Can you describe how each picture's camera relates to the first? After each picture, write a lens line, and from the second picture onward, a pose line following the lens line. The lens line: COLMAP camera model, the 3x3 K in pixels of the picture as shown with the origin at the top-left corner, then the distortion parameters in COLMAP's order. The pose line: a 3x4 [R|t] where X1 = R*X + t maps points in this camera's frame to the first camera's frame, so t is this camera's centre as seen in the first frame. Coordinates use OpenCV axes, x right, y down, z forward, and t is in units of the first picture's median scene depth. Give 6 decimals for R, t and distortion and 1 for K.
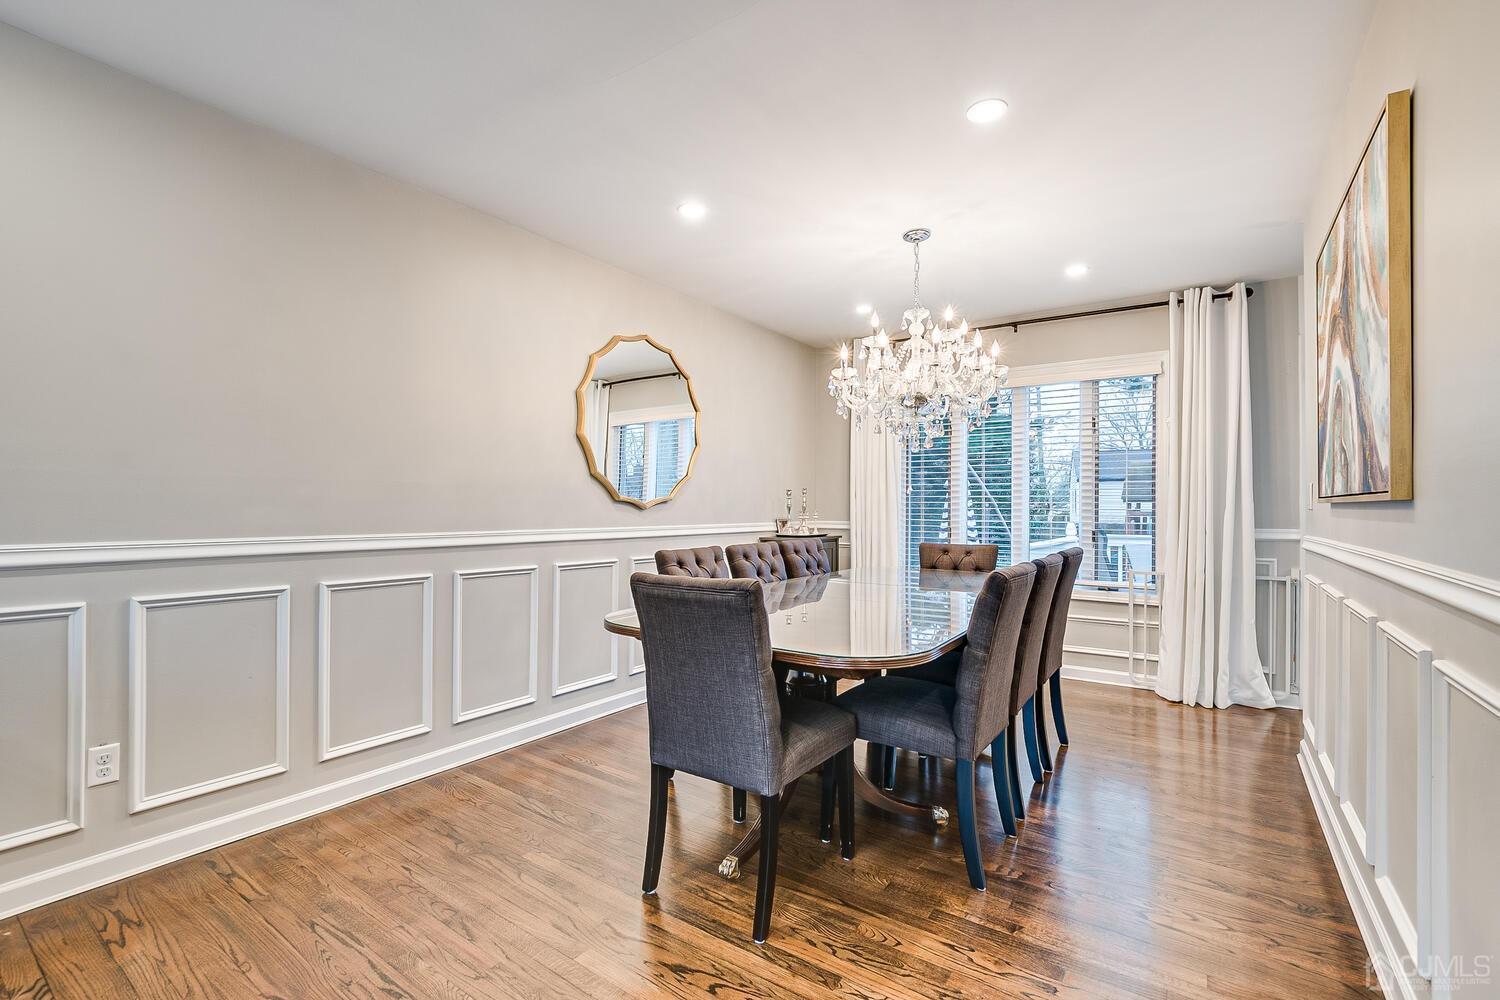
lens RADIAL K [[657.3, 0, 745.8], [0, 657.3, 506.3], [0, 0, 1]] dist [-0.012406, -0.000794]
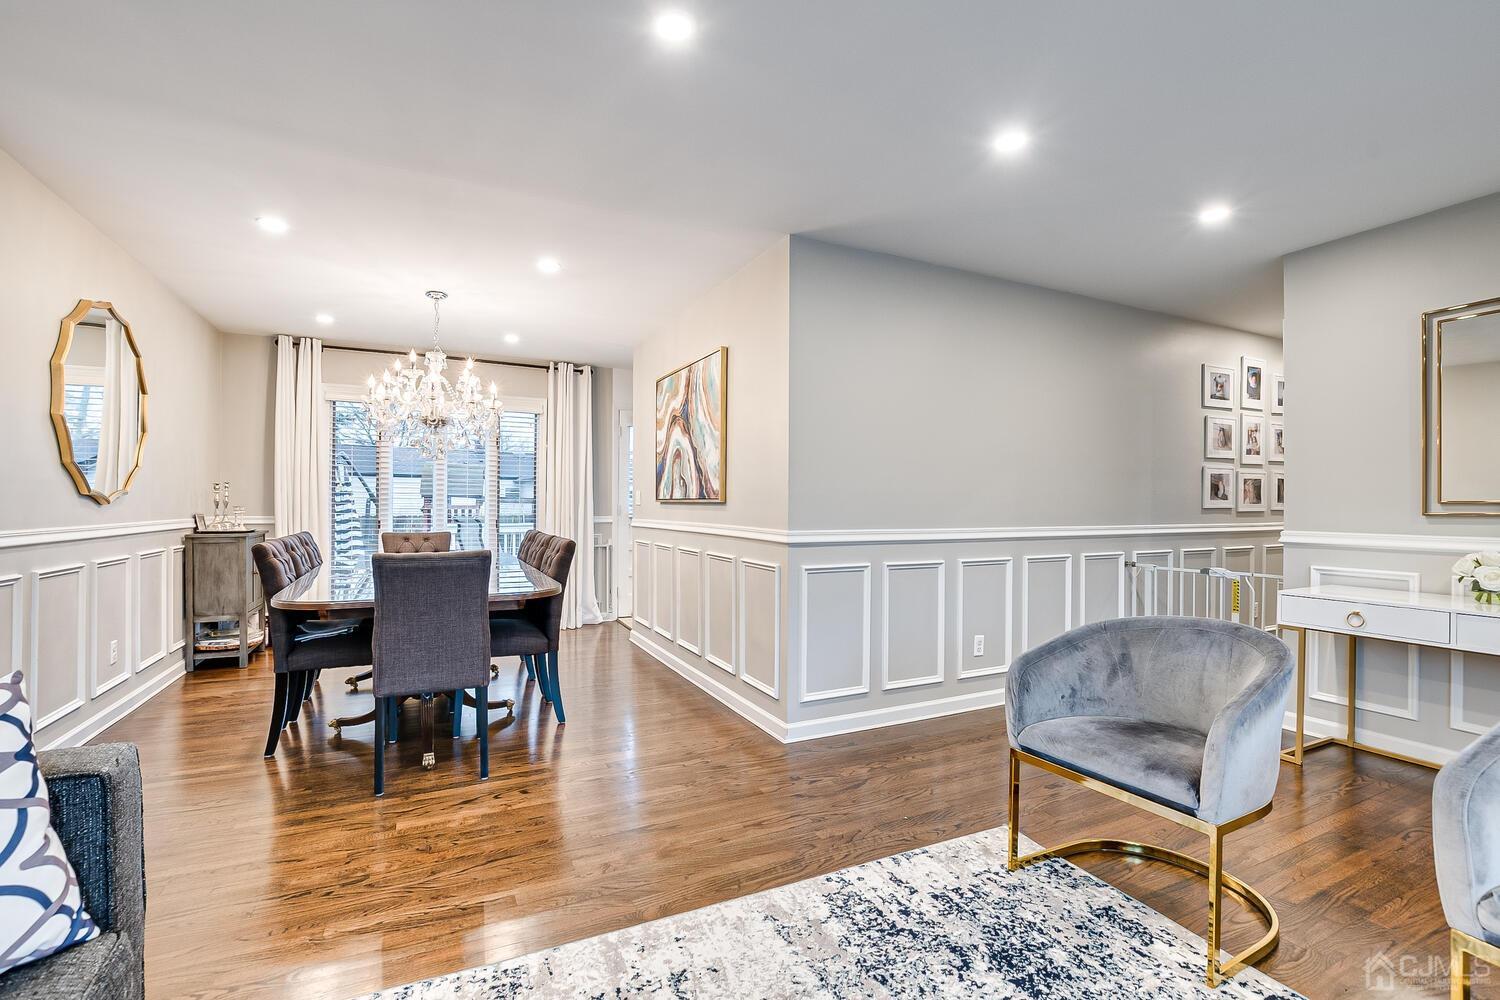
lens RADIAL K [[657.3, 0, 742.2], [0, 657.3, 499.2], [0, 0, 1]] dist [-0.012406, -0.000794]
pose [[0.489773, 0.006624, 0.871825, -0.520978], [-0.005862, 0.999974, -0.004304, -0.003931], [-0.871830, -0.003003, 0.489799, -0.154415]]
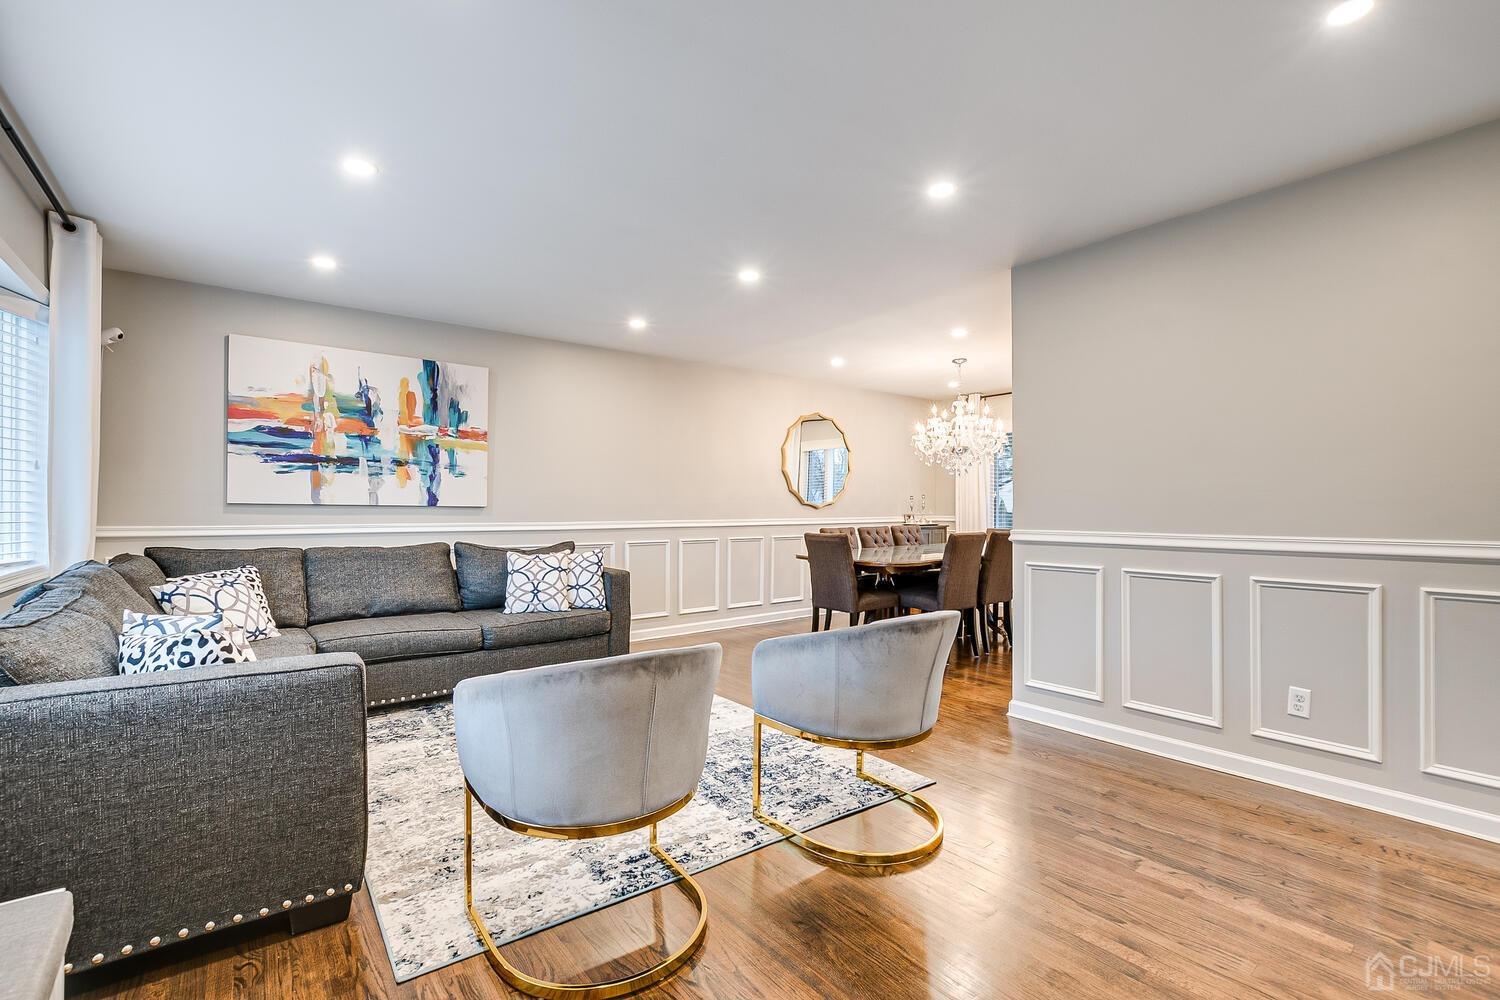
lens RADIAL K [[657.3, 0, 753.1], [0, 657.3, 508.3], [0, 0, 1]] dist [-0.012406, -0.000794]
pose [[0.958793, -0.004433, -0.284072, 0.206498], [0.005432, 0.999982, 0.002729, -0.002090], [0.284055, -0.004159, 0.958799, -0.865548]]
